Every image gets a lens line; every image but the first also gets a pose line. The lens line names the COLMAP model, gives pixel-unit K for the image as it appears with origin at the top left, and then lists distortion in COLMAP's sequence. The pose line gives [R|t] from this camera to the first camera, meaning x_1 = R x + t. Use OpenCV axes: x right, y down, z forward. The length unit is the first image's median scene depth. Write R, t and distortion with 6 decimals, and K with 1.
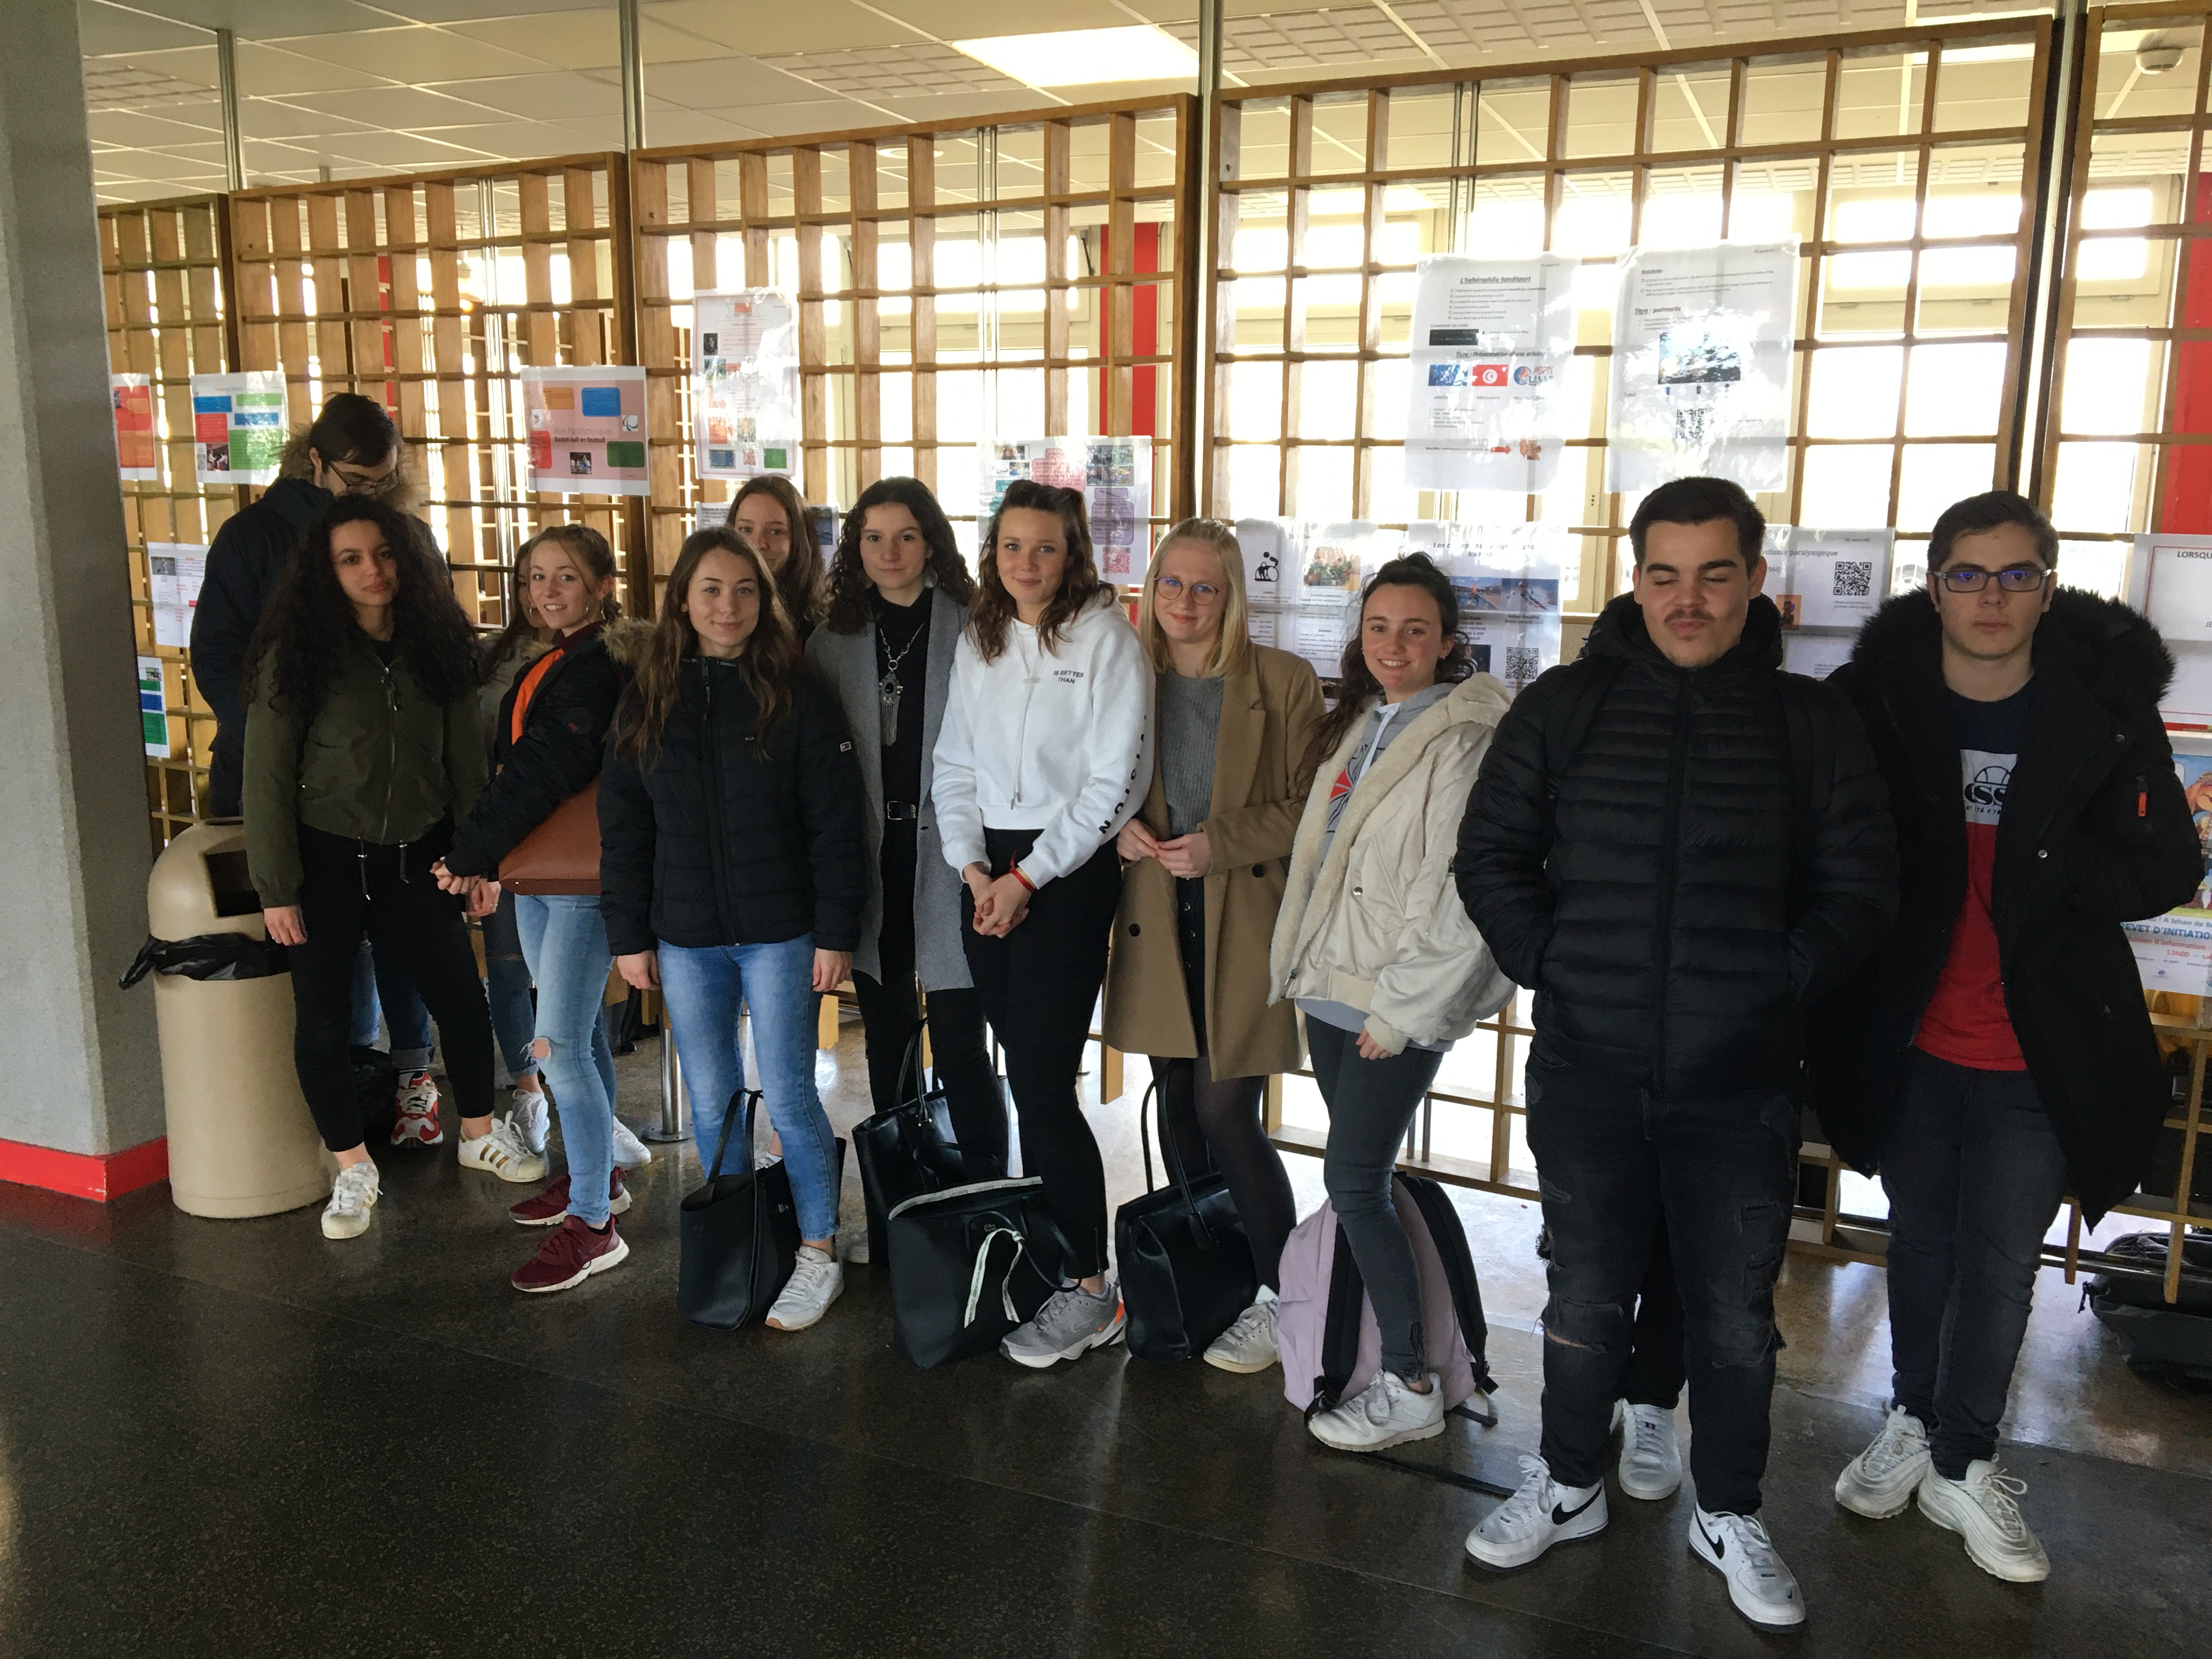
lens RADIAL K [[1873.6, 0, 1108.0], [0, 1873.6, 823.3], [0, 0, 1]] dist [0.088200, -0.136416]
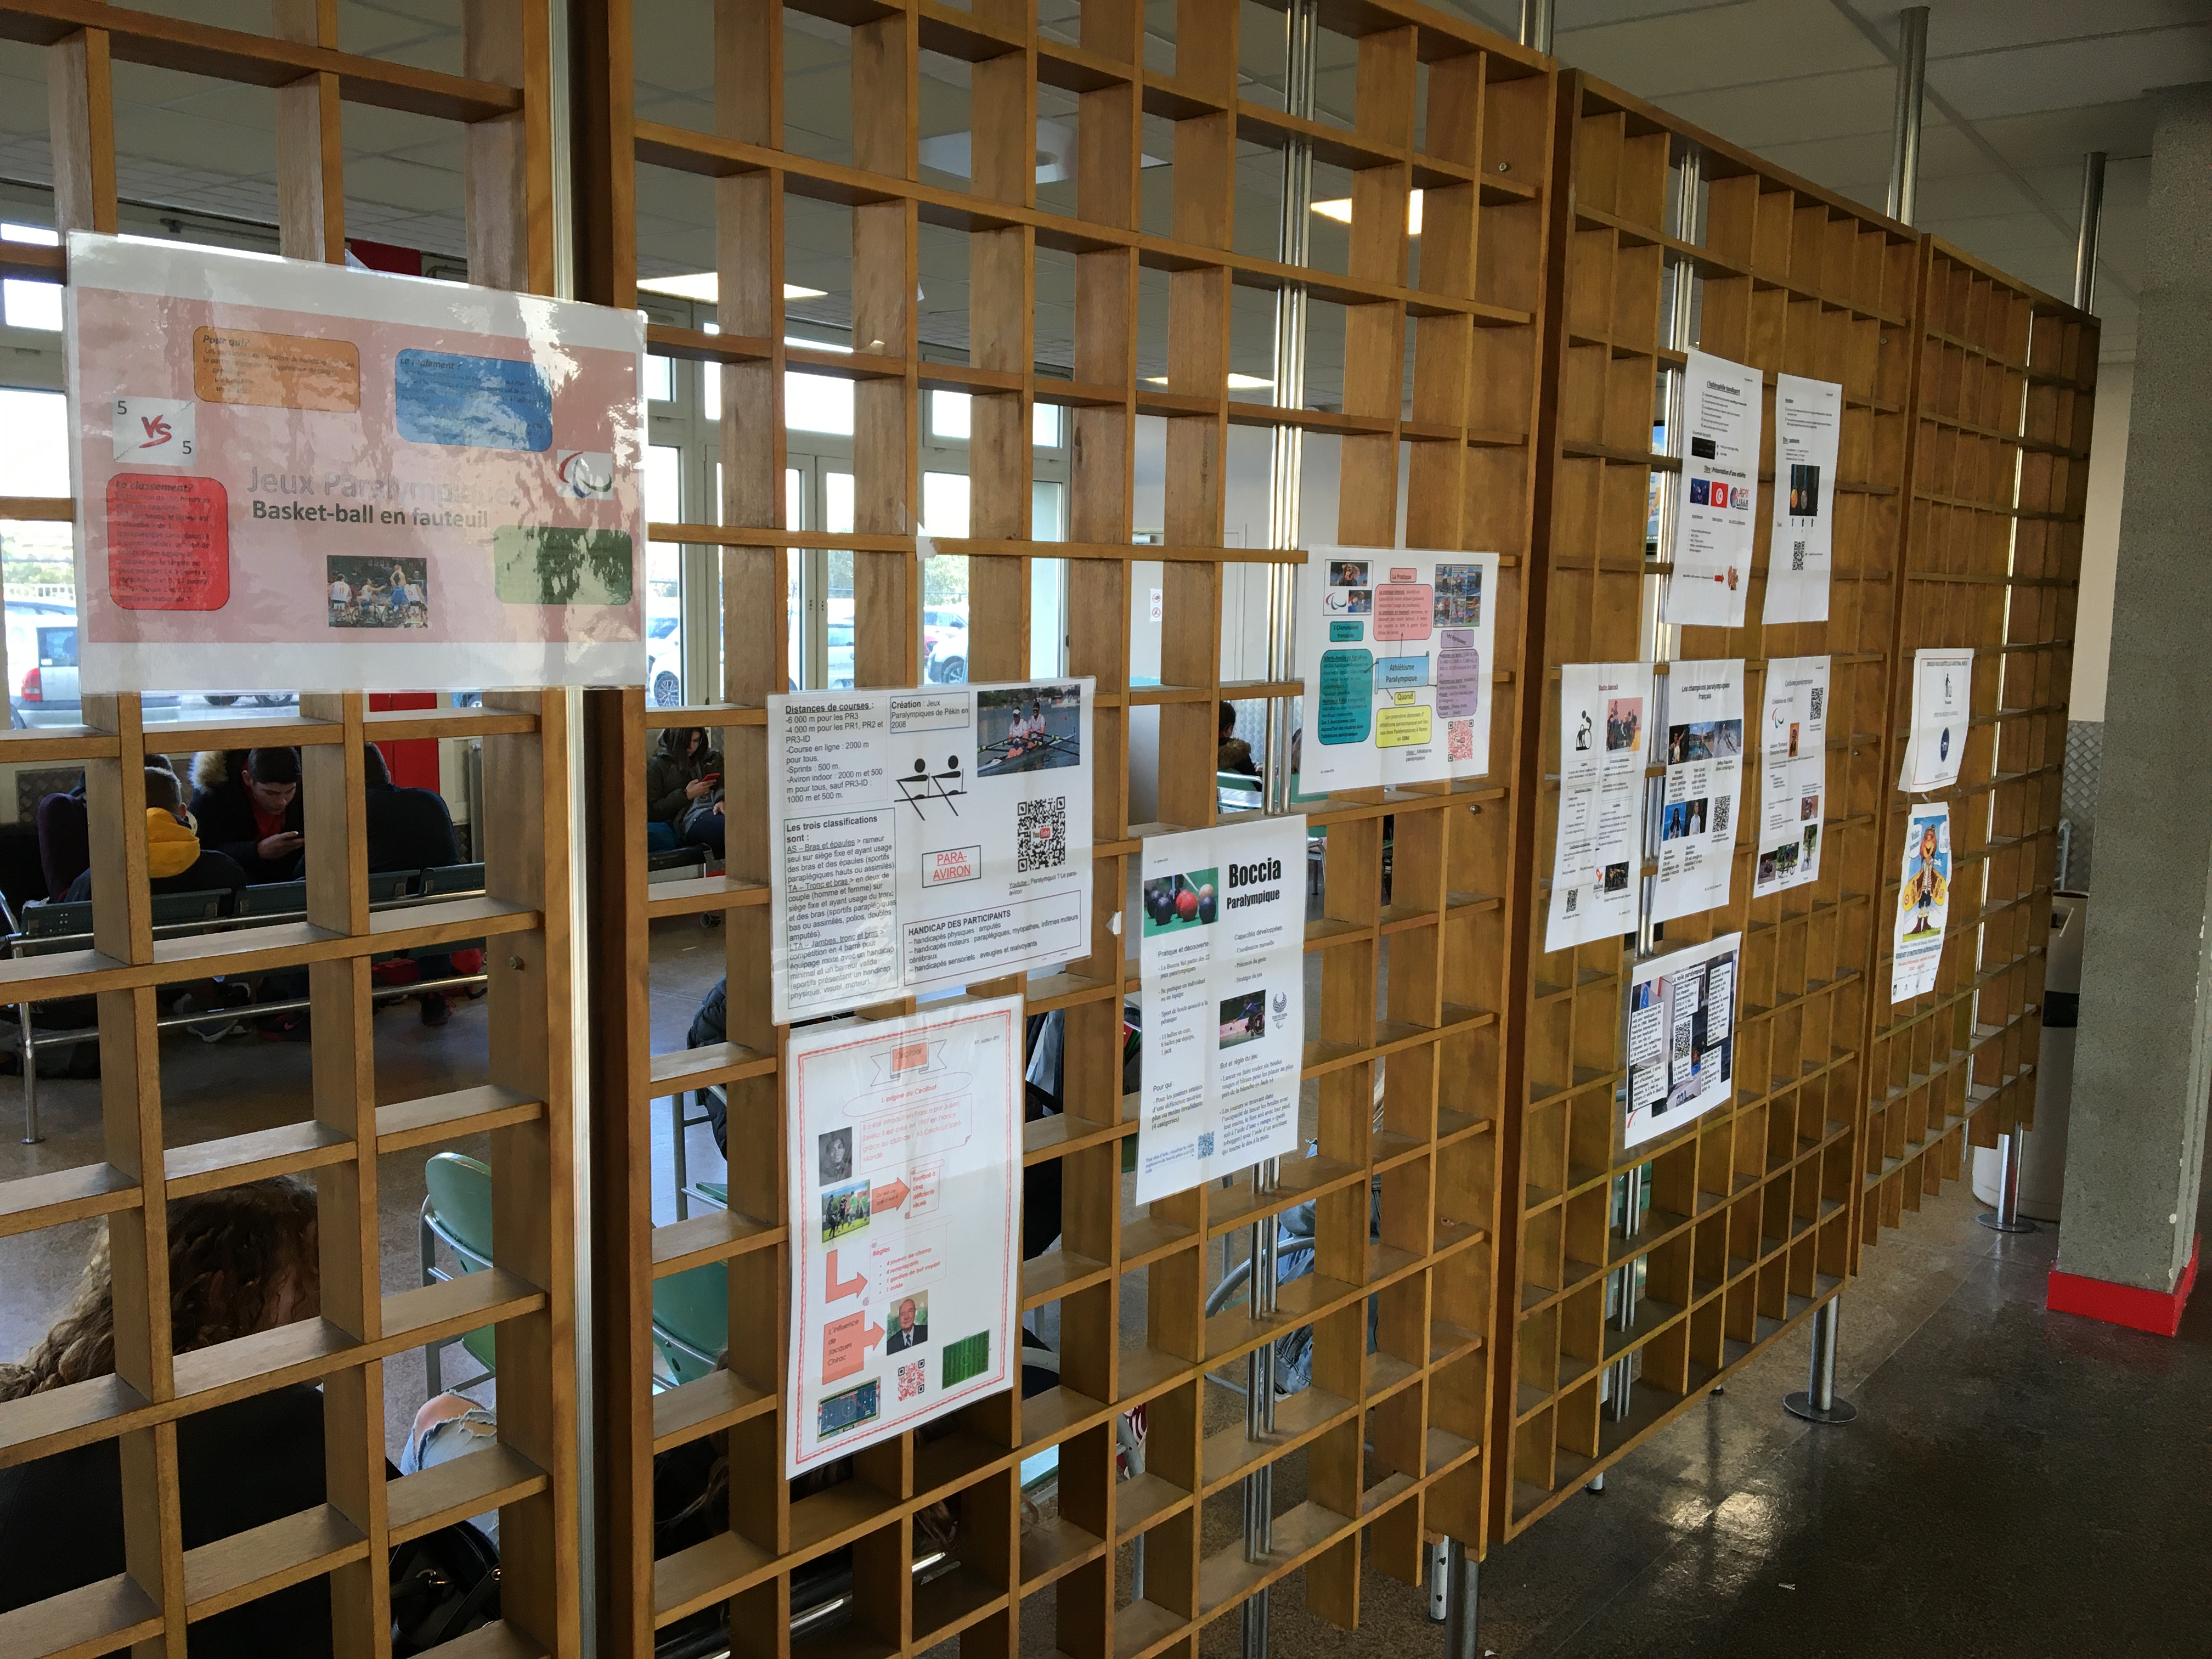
lens RADIAL K [[1873.6, 0, 1108.0], [0, 1873.6, 823.3], [0, 0, 1]] dist [0.088200, -0.136416]
pose [[0.219886, -0.125806, 0.967379, -0.655642], [0.167223, 0.981832, 0.089675, -0.191604], [-0.961086, 0.142050, 0.236929, 0.973279]]
